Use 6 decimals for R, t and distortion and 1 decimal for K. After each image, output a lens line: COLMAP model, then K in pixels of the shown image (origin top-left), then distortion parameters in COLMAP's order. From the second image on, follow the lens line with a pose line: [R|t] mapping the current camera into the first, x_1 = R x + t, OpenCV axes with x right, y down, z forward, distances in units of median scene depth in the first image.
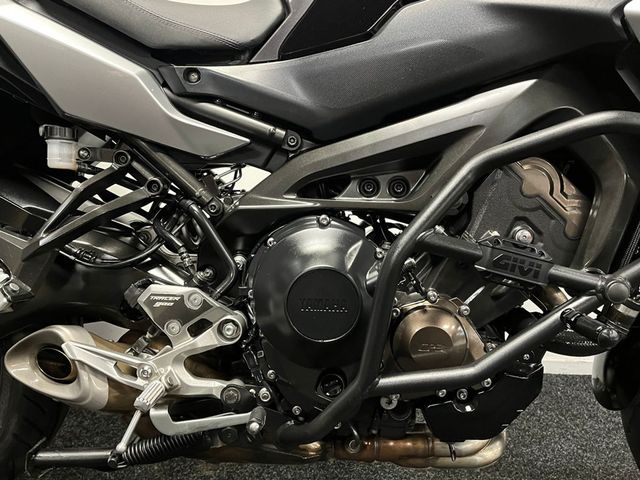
lens RADIAL K [[557.4, 0, 317.0], [0, 557.4, 238.9], [0, 0, 1]] dist [0.067478, -0.005038]
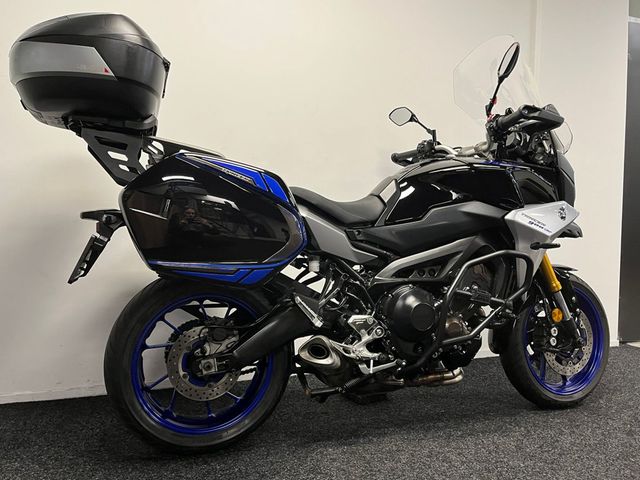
lens RADIAL K [[557.4, 0, 317.0], [0, 557.4, 238.9], [0, 0, 1]] dist [0.067478, -0.005038]
pose [[0.935434, -0.027323, 0.352443, -1.313944], [0.063935, 0.993643, -0.092662, -0.040245], [-0.347670, 0.109213, 0.931235, -1.321315]]
